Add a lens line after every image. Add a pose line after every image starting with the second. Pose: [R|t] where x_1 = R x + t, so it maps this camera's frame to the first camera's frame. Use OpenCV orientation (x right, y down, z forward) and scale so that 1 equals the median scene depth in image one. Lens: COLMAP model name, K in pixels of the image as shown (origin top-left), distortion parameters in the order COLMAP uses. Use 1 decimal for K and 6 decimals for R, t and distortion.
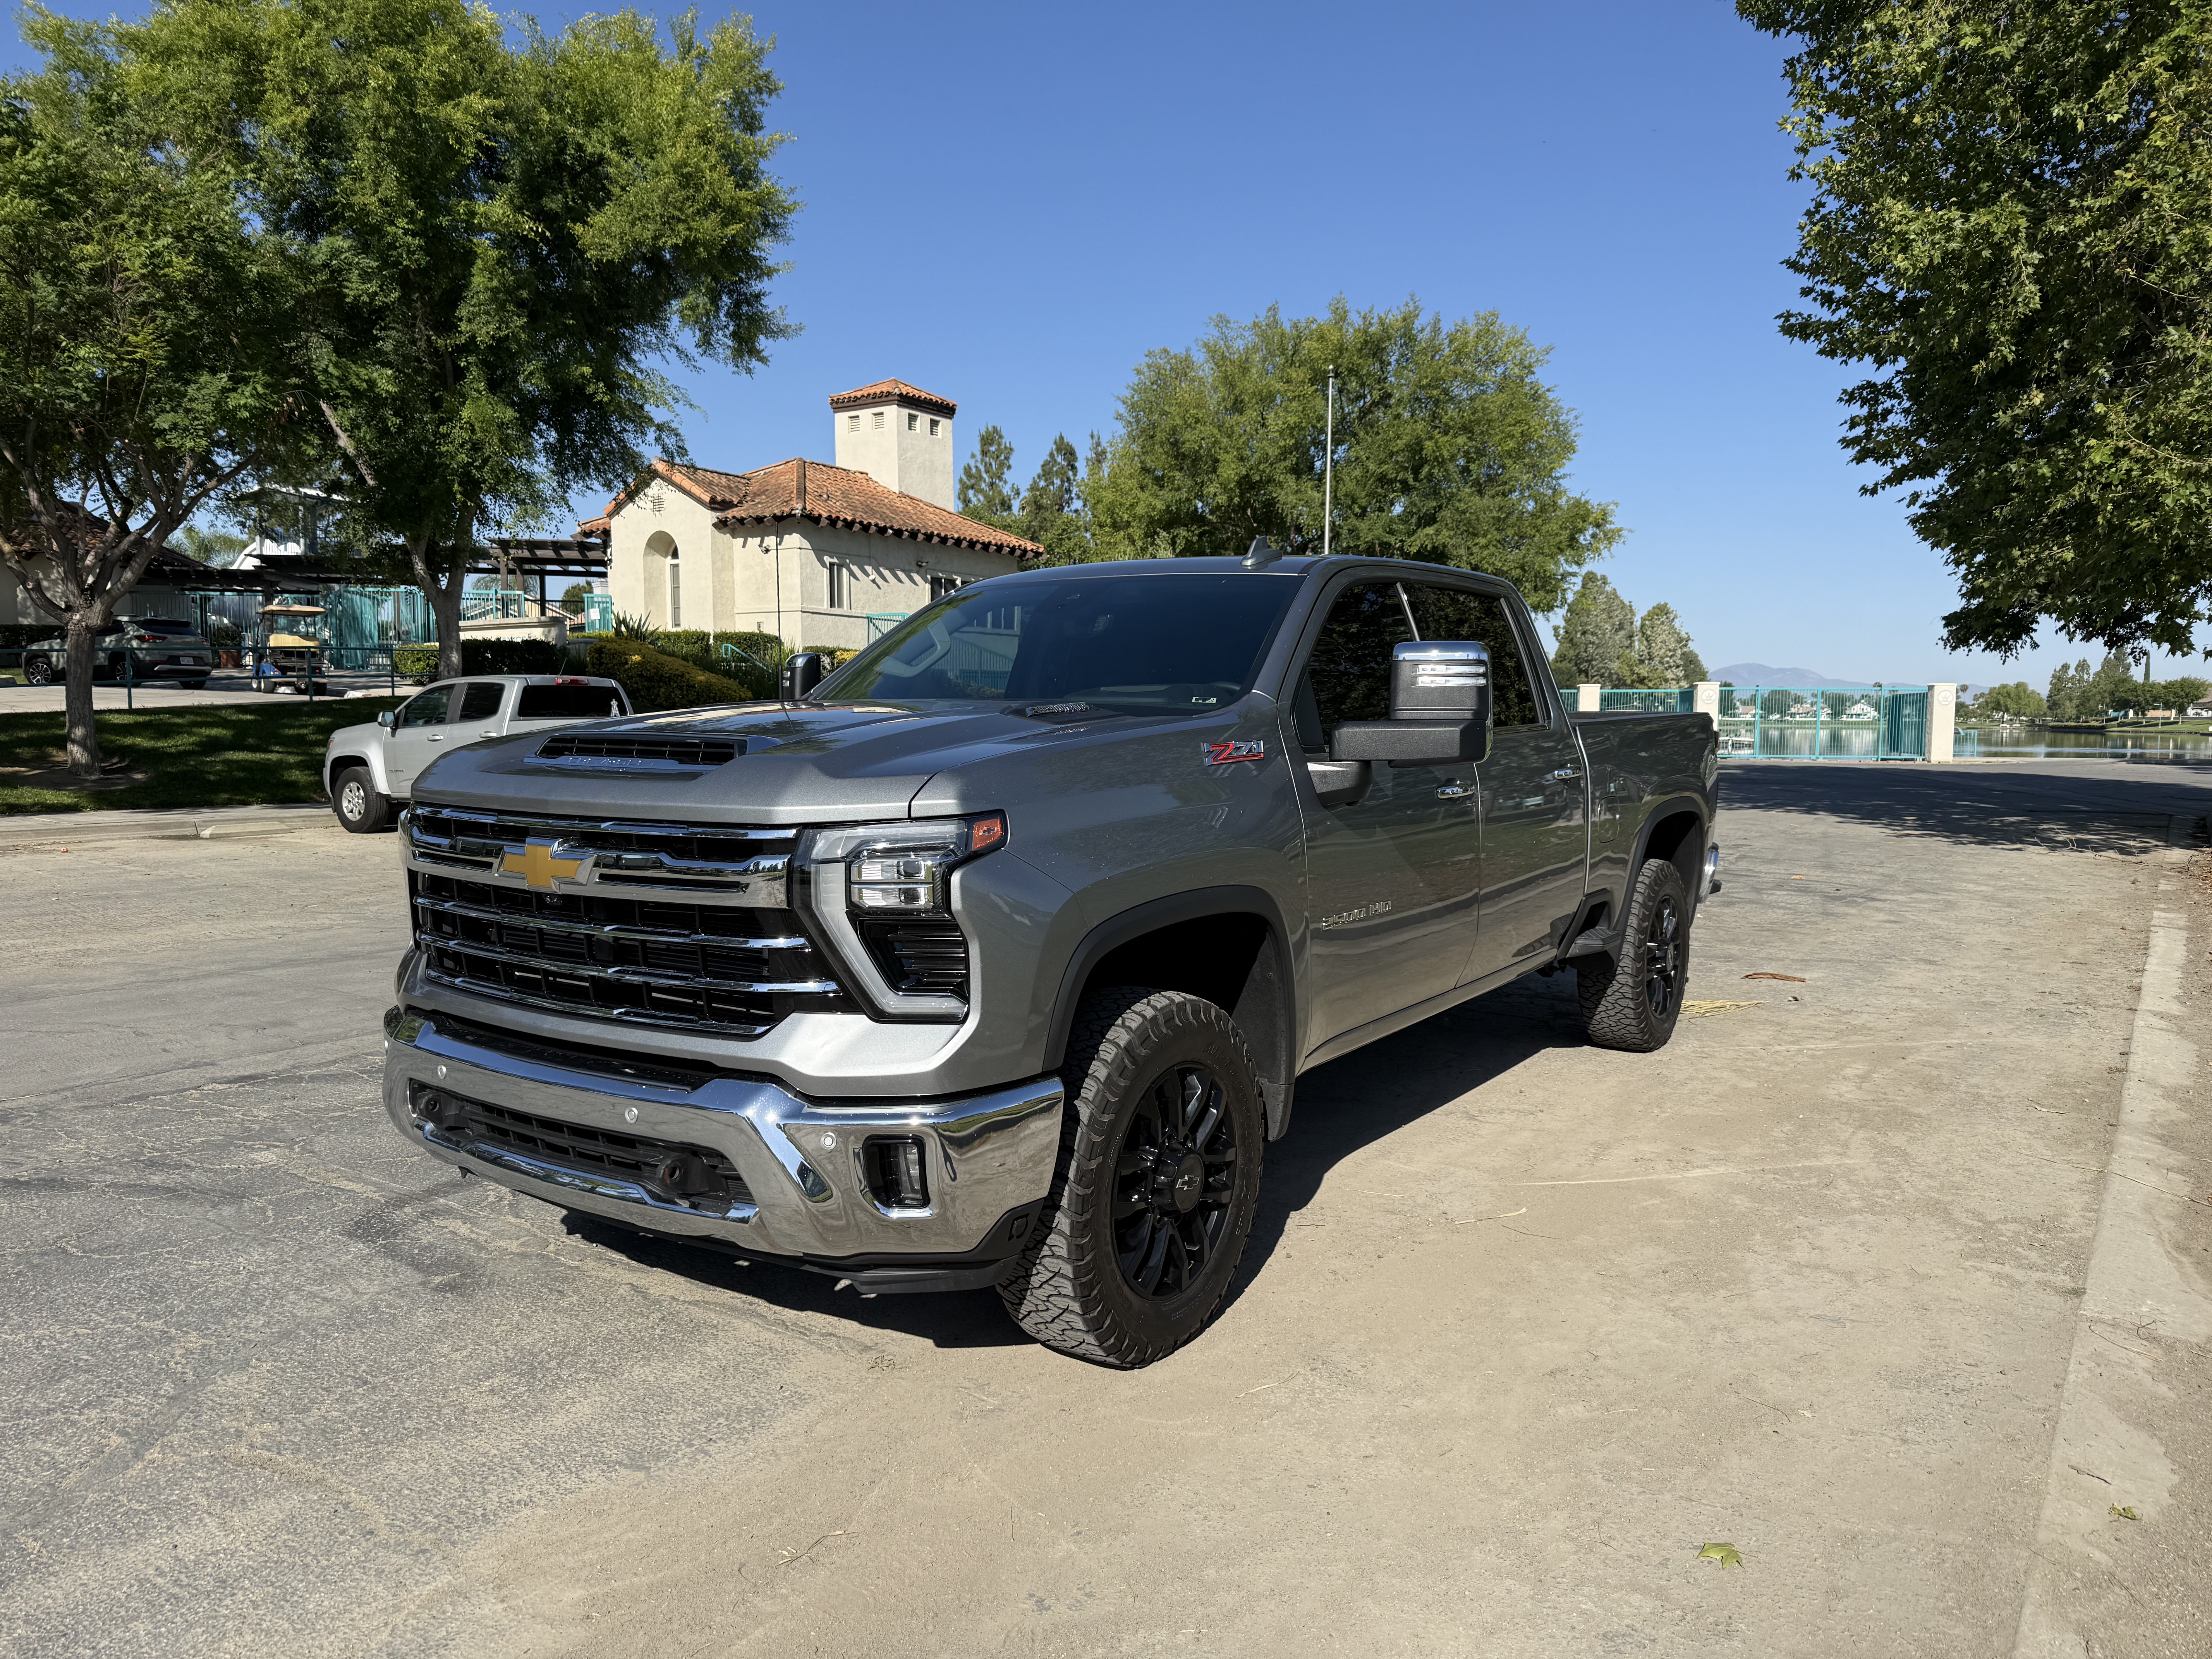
lens RADIAL K [[1572.4, 0, 1106.0], [0, 1572.4, 829.5], [0, 0, 1]] dist [0.046531, -0.066286]
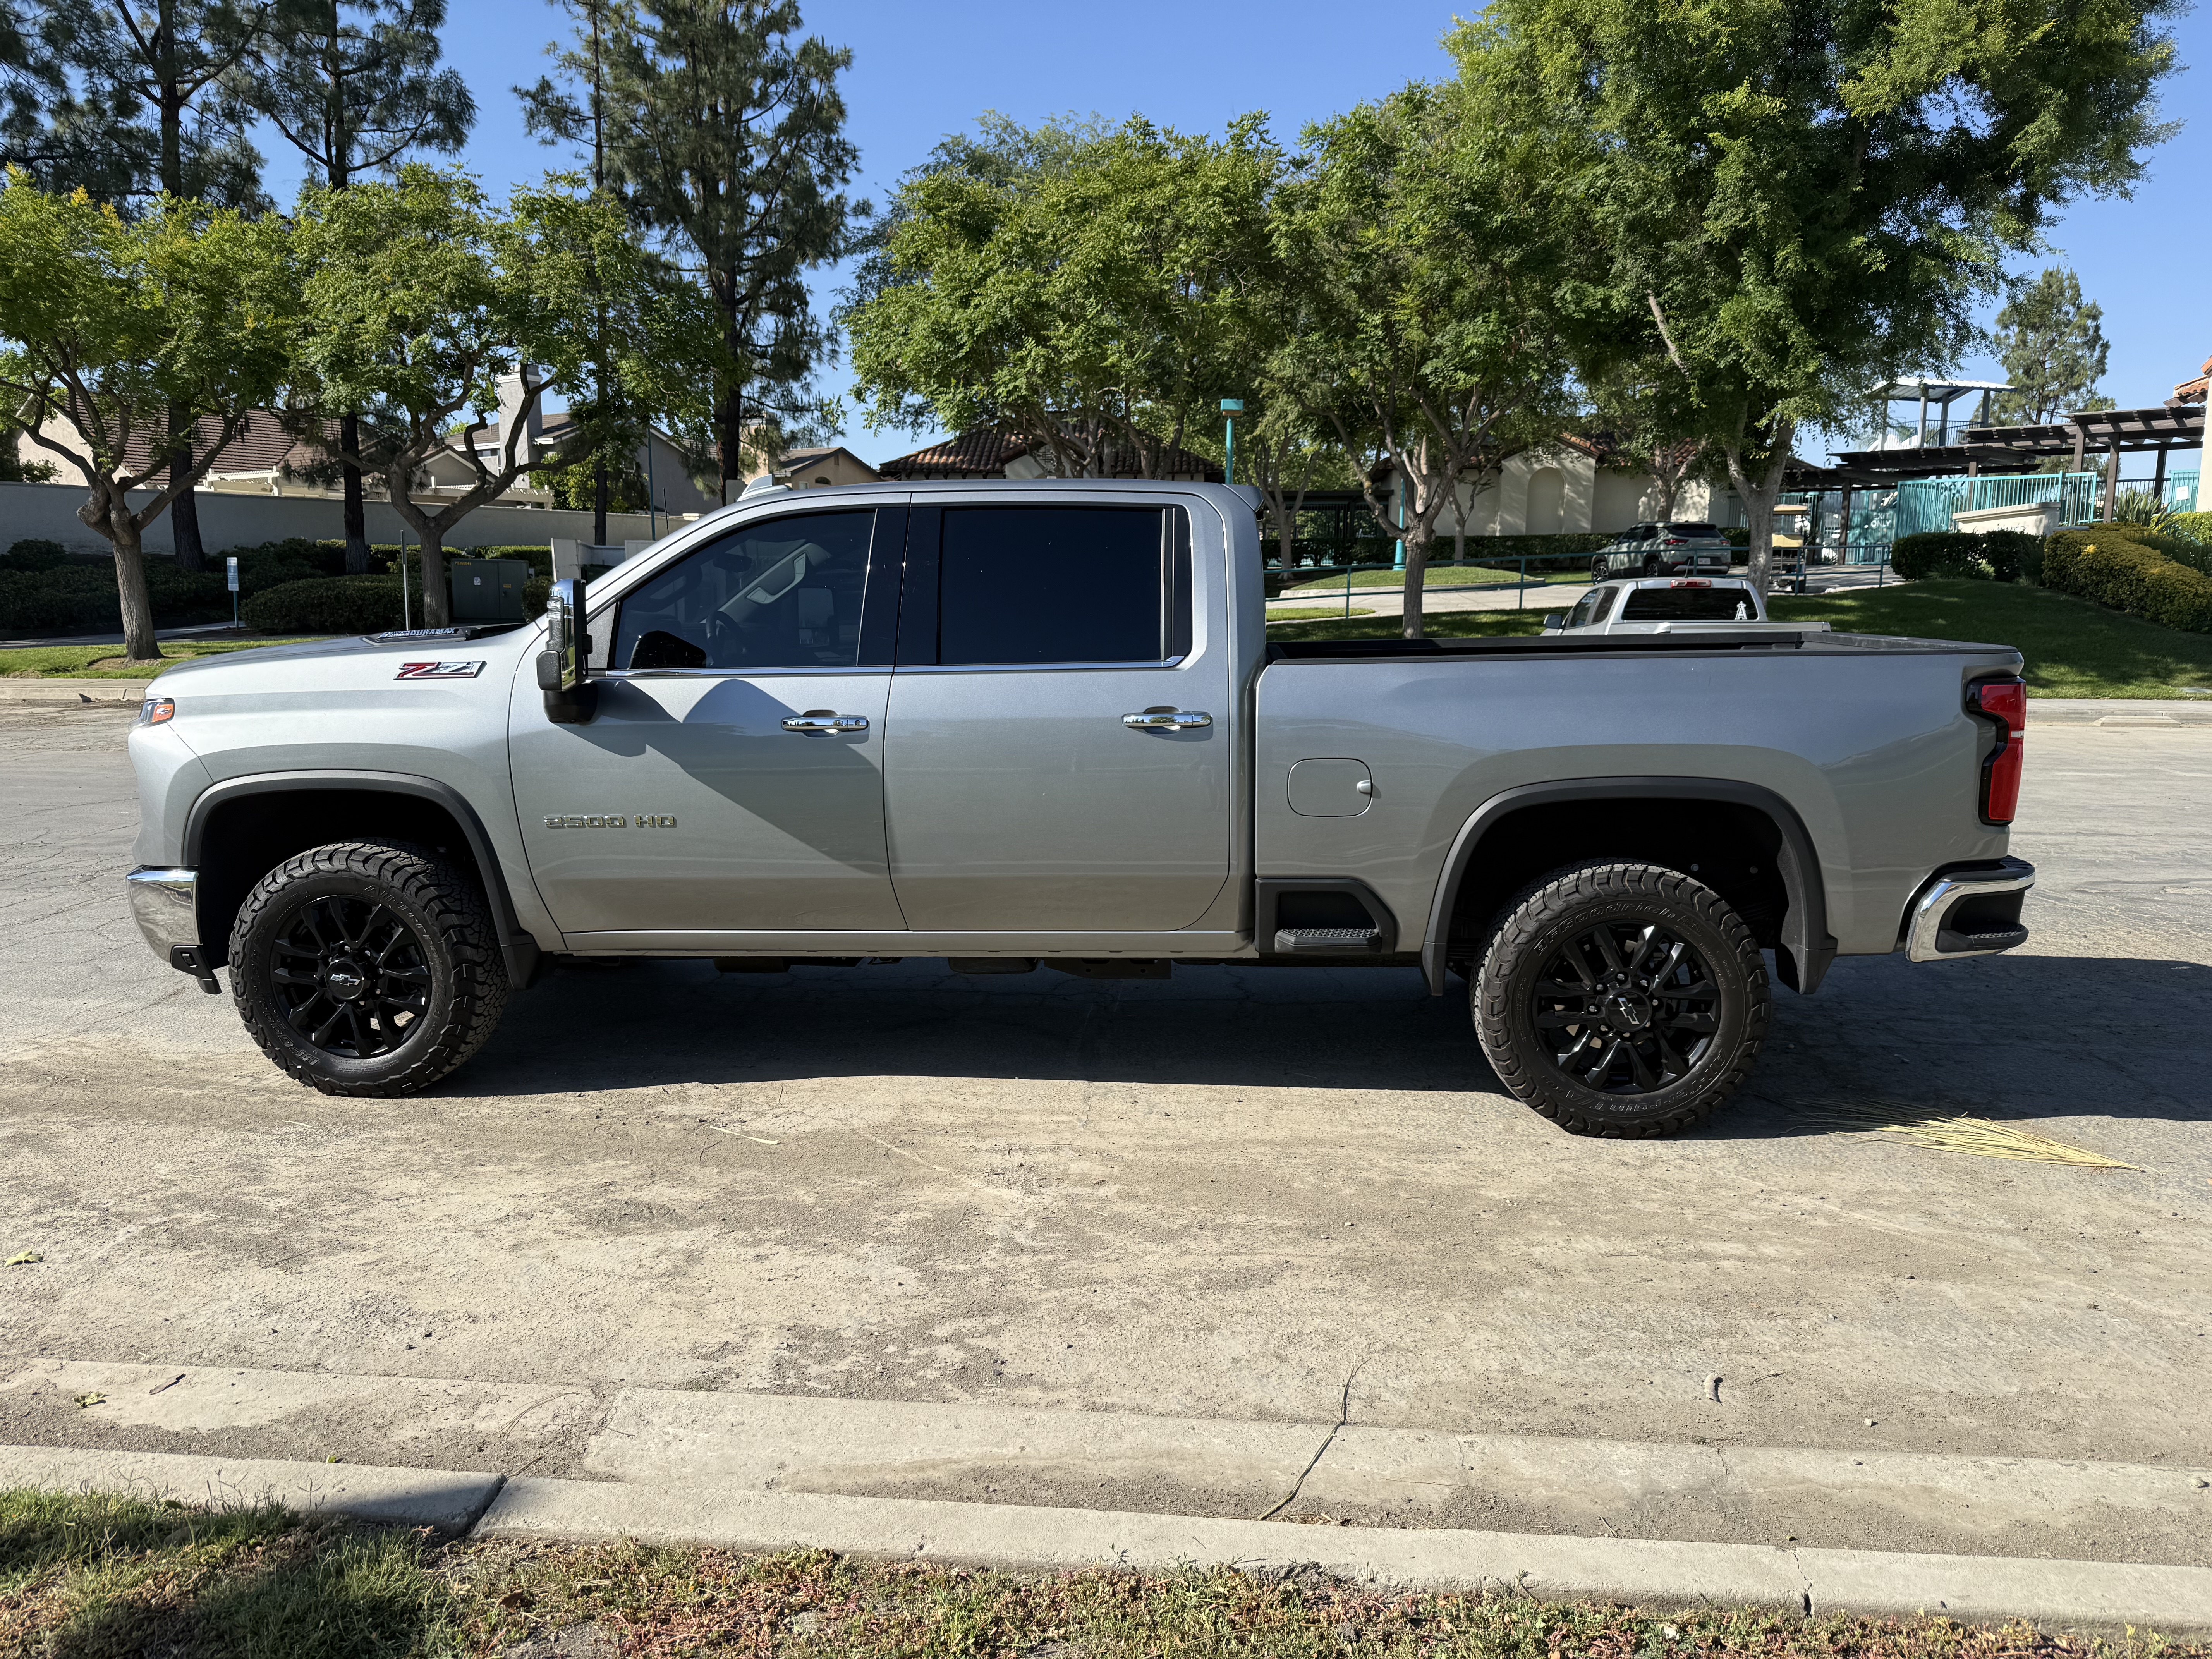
lens RADIAL K [[1573.6, 0, 1106.0], [0, 1573.6, 829.5], [0, 0, 1]] dist [0.030148, -0.049266]
pose [[0.486450, 0.125788, -0.864606, 0.171805], [-0.067007, 0.992039, 0.106628, -0.010919], [0.871135, 0.006066, 0.491006, 0.098425]]
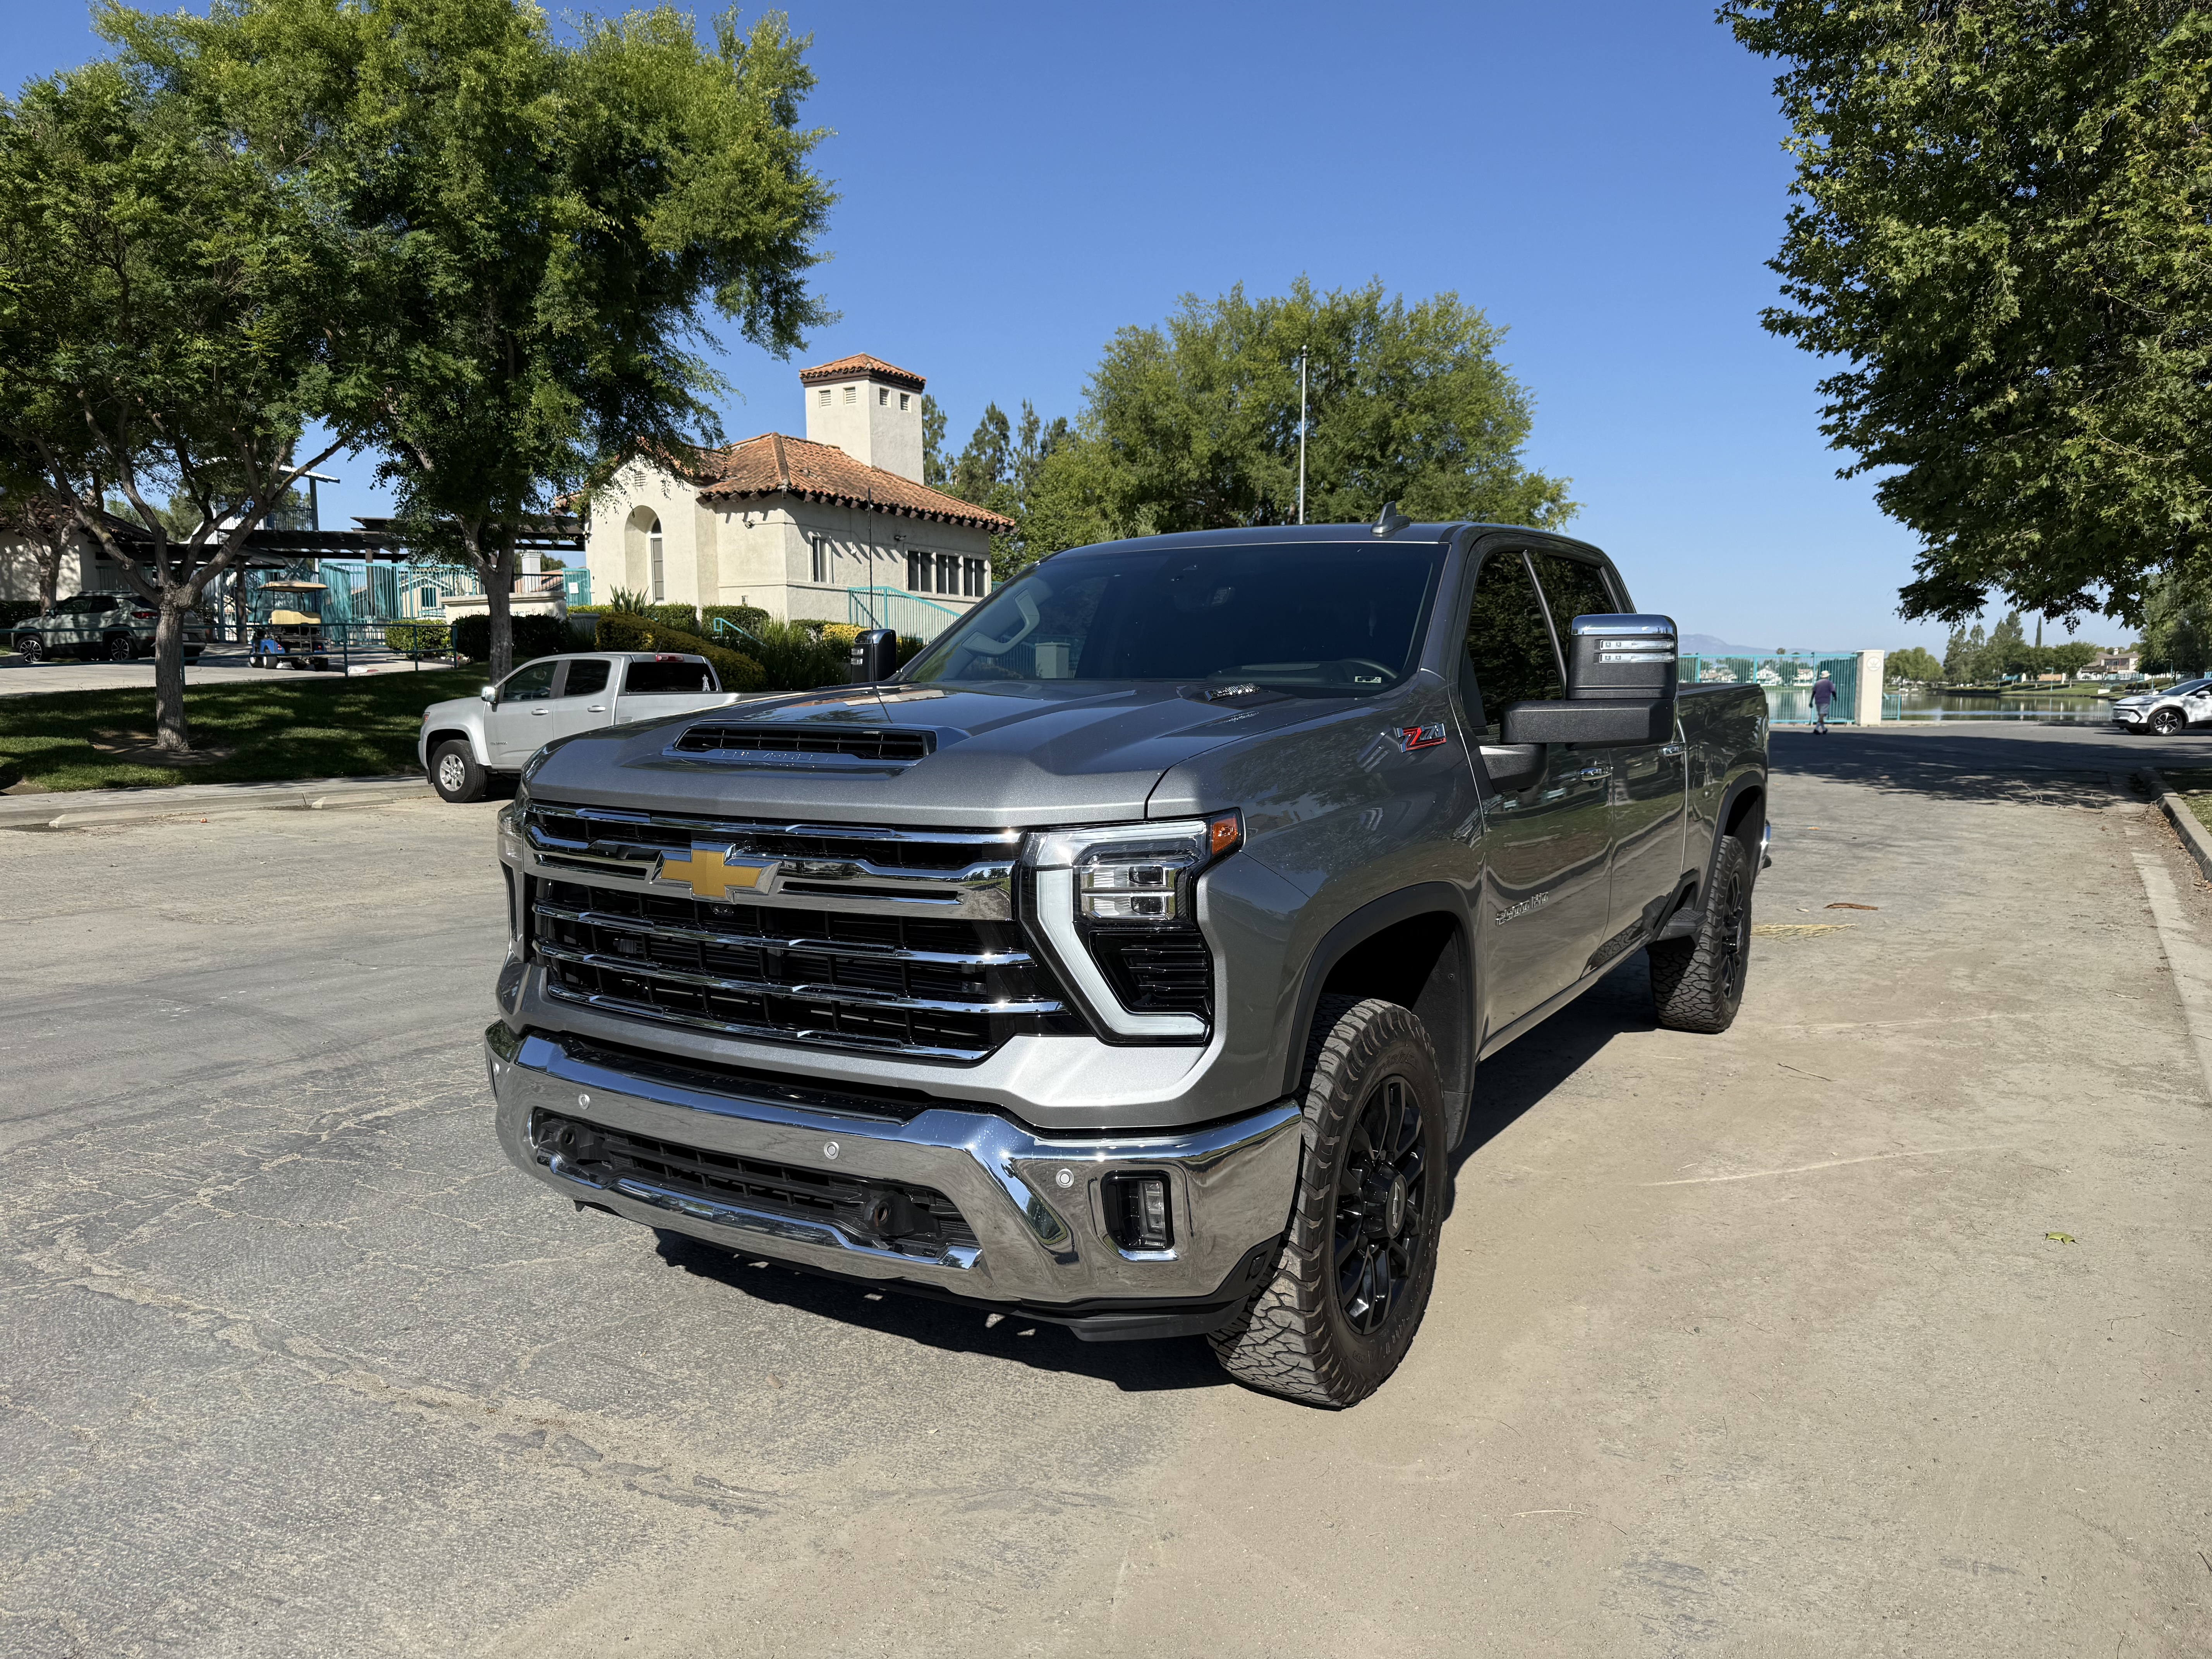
lens RADIAL K [[1579.0, 0, 1106.0], [0, 1579.0, 829.5], [0, 0, 1]] dist [0.052172, -0.079365]
pose [[0.998505, -0.010805, 0.053589, -0.050108], [0.009792, 0.999769, 0.019127, 0.001924], [-0.053783, -0.018574, 0.998380, -0.039392]]
